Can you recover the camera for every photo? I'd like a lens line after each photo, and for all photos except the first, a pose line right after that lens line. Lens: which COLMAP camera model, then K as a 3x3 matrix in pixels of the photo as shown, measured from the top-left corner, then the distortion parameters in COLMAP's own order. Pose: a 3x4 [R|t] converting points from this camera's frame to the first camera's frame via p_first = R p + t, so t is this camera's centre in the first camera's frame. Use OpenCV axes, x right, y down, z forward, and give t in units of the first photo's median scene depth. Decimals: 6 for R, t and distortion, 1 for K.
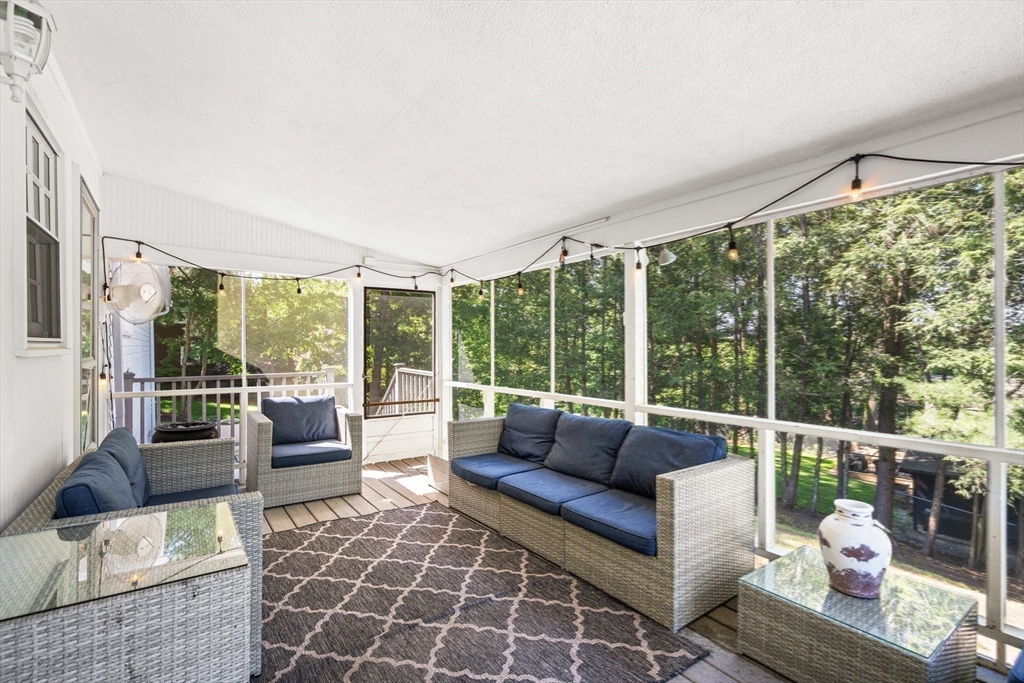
lens RADIAL K [[470.8, 0, 505.9], [0, 470.8, 356.8], [0, 0, 1]] dist [0.000126, 0.000016]
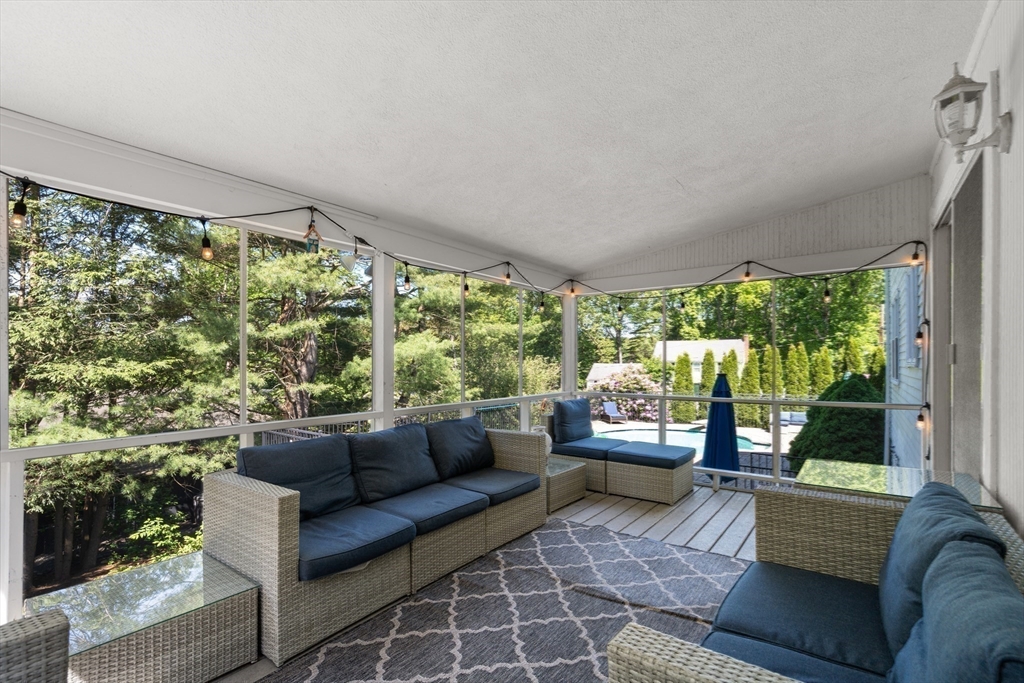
lens RADIAL K [[470.8, 0, 505.9], [0, 470.8, 356.8], [0, 0, 1]] dist [0.000126, 0.000016]
pose [[-0.303121, -0.001148, 0.952951, -0.875496], [0.008352, 0.999958, 0.003861, -0.017412], [-0.952915, 0.009130, -0.303099, 1.184438]]
